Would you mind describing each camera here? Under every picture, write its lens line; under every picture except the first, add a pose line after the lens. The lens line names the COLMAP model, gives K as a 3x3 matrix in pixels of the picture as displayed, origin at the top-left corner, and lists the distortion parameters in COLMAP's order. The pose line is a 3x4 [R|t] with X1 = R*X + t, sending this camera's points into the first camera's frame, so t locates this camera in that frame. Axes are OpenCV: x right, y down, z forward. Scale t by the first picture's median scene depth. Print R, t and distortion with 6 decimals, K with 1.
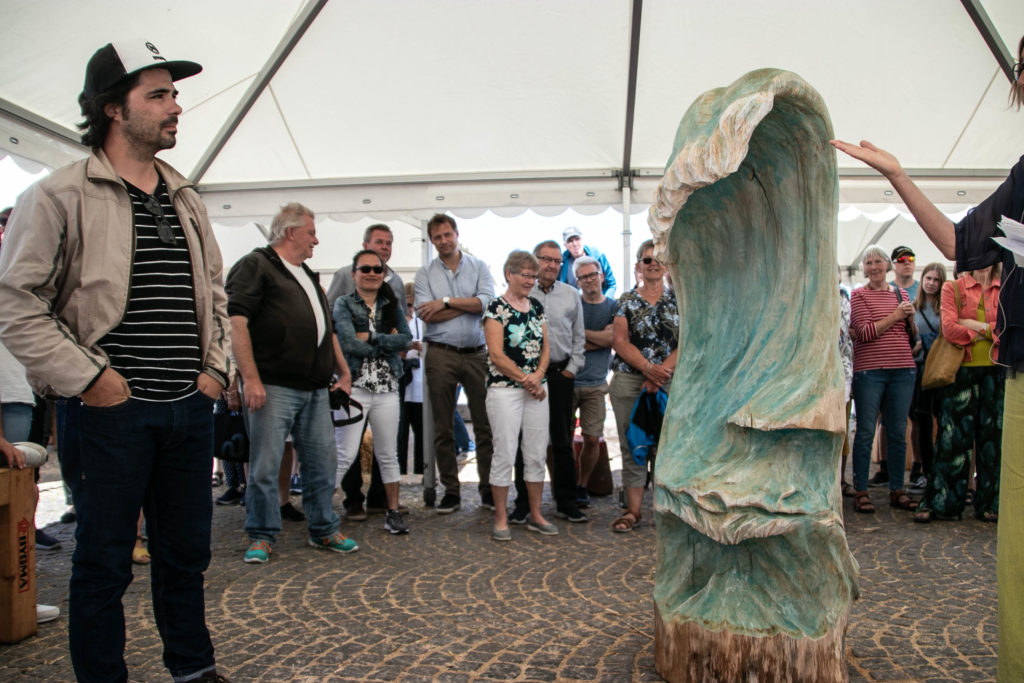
lens RADIAL K [[962.5, 0, 504.2], [0, 962.5, 336.8], [0, 0, 1]] dist [-0.130687, 0.000000]
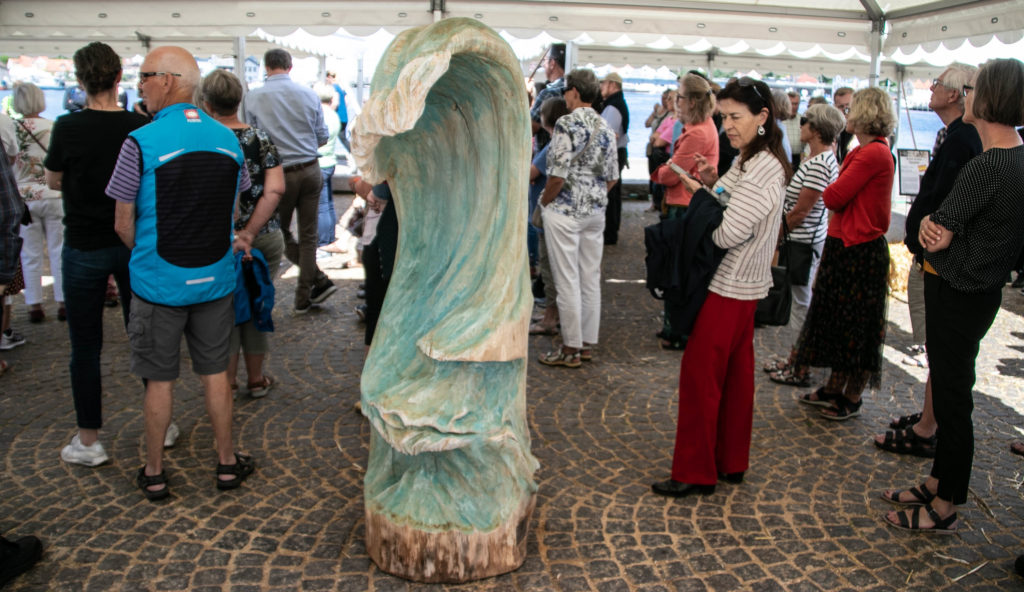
lens RADIAL K [[961.4, 0, 514.5], [0, 961.4, 301.3], [0, 0, 1]] dist [-0.113193, 0.000000]
pose [[0.994627, 0.007604, 0.103242, 0.222931], [-0.033050, 0.968434, 0.247069, -0.228259], [-0.098104, -0.249154, 0.963482, -0.066341]]
